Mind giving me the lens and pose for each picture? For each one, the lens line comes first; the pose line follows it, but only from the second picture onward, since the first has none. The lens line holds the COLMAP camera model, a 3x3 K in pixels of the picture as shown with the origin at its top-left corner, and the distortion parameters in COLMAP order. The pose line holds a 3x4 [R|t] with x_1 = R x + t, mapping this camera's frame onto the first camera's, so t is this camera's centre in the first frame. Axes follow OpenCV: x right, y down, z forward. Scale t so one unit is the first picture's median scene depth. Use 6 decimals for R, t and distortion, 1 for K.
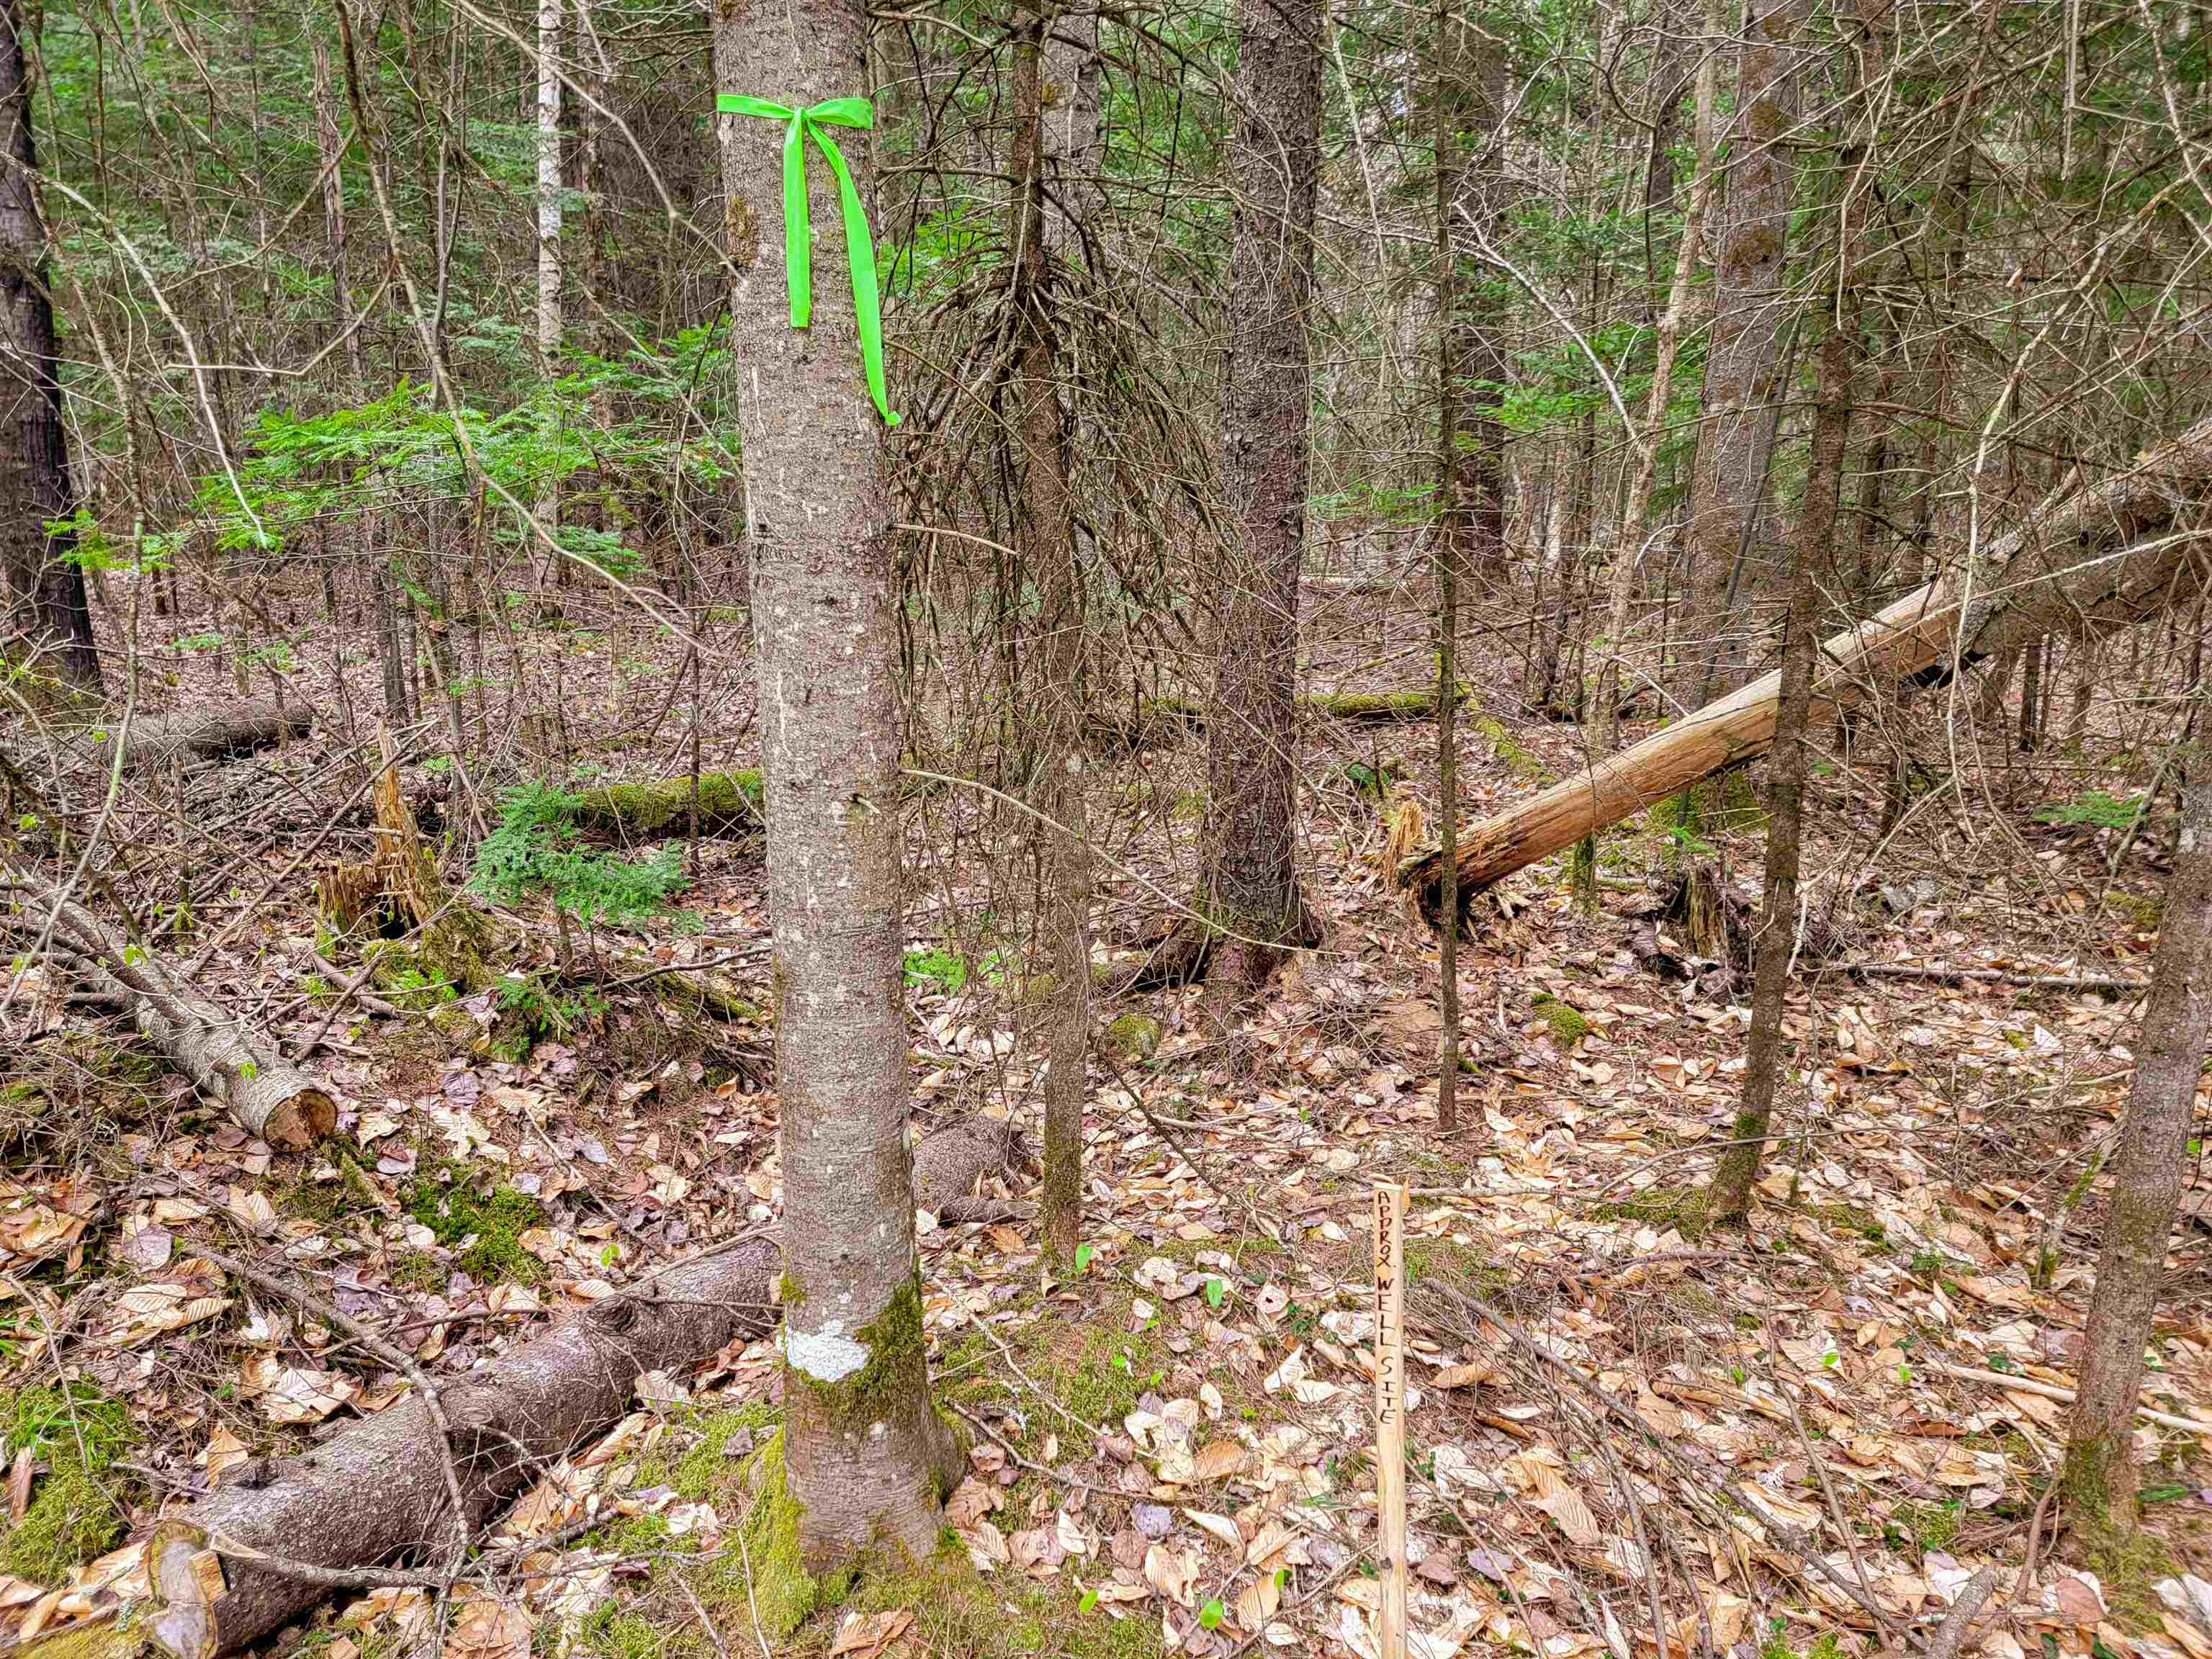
lens RADIAL K [[1553.9, 0, 1106.0], [0, 1553.9, 829.5], [0, 0, 1]] dist [0.110991, -0.090743]
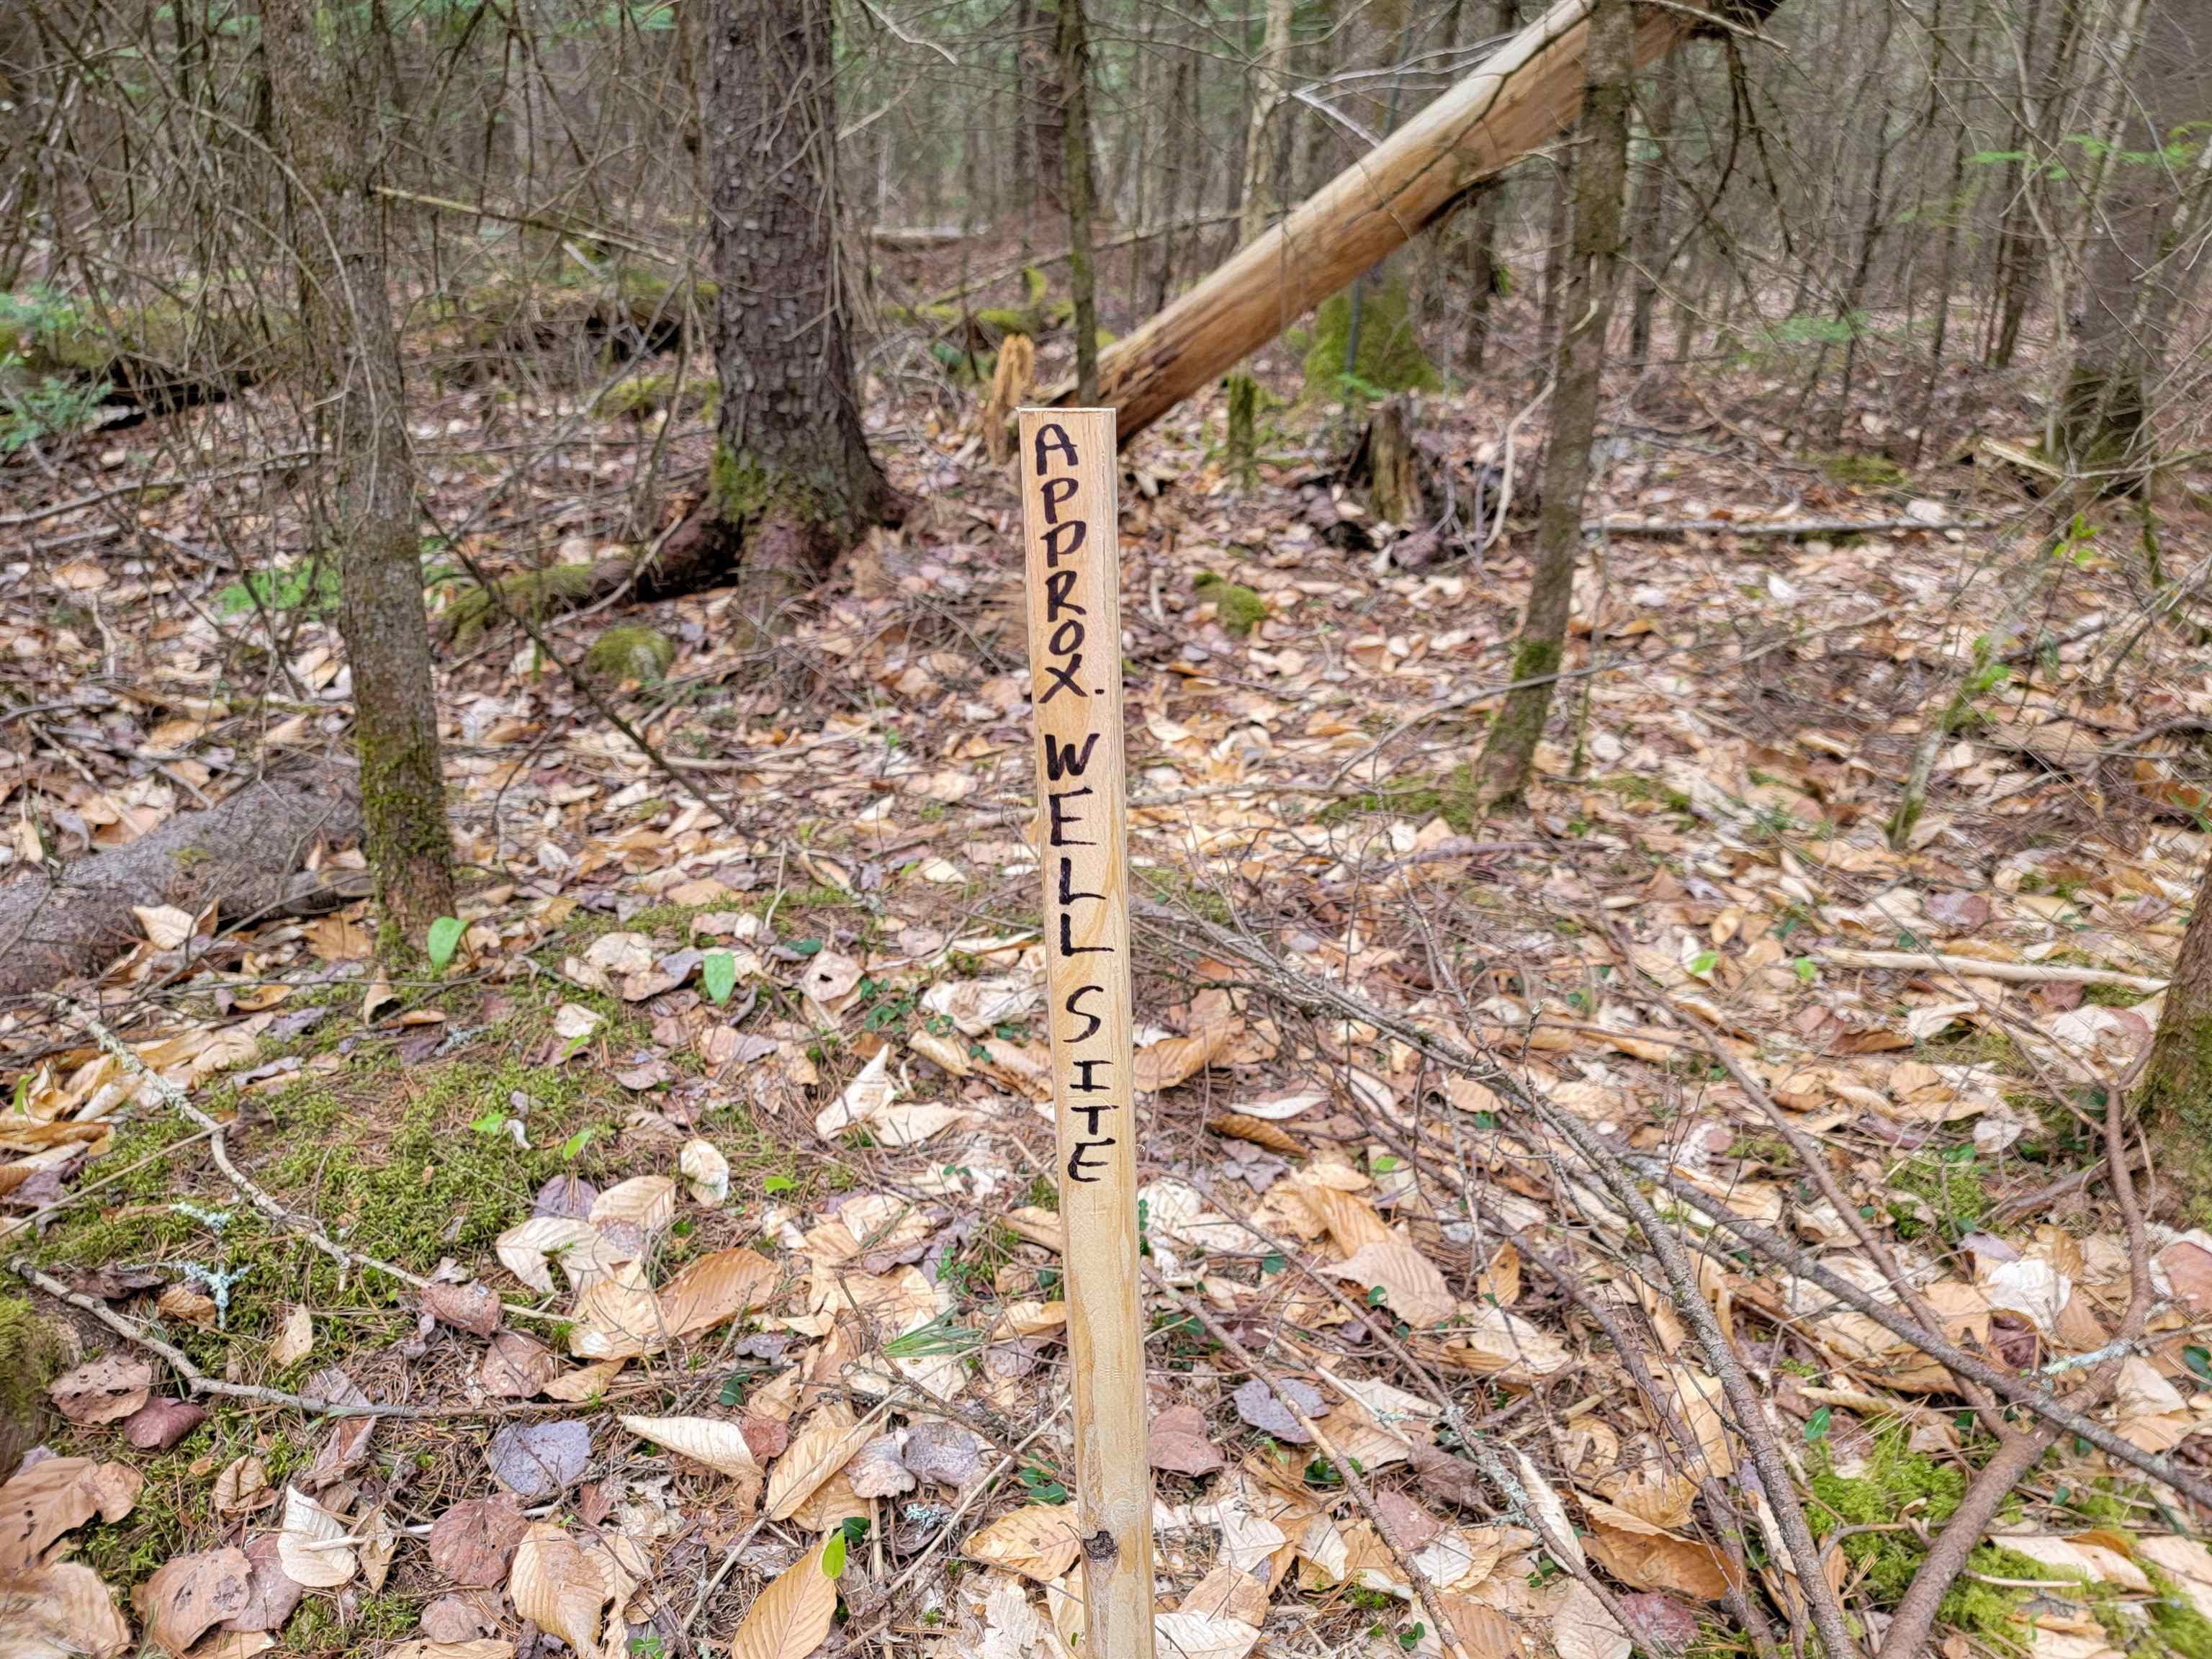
lens RADIAL K [[1529.8, 0, 1101.0], [0, 1529.8, 821.3], [0, 0, 1]] dist [0.078786, -0.058926]
pose [[0.967193, -0.086157, 0.238985, 0.071089], [0.050555, 0.987195, 0.151297, 0.164222], [-0.248960, -0.134251, 0.959164, 0.455403]]
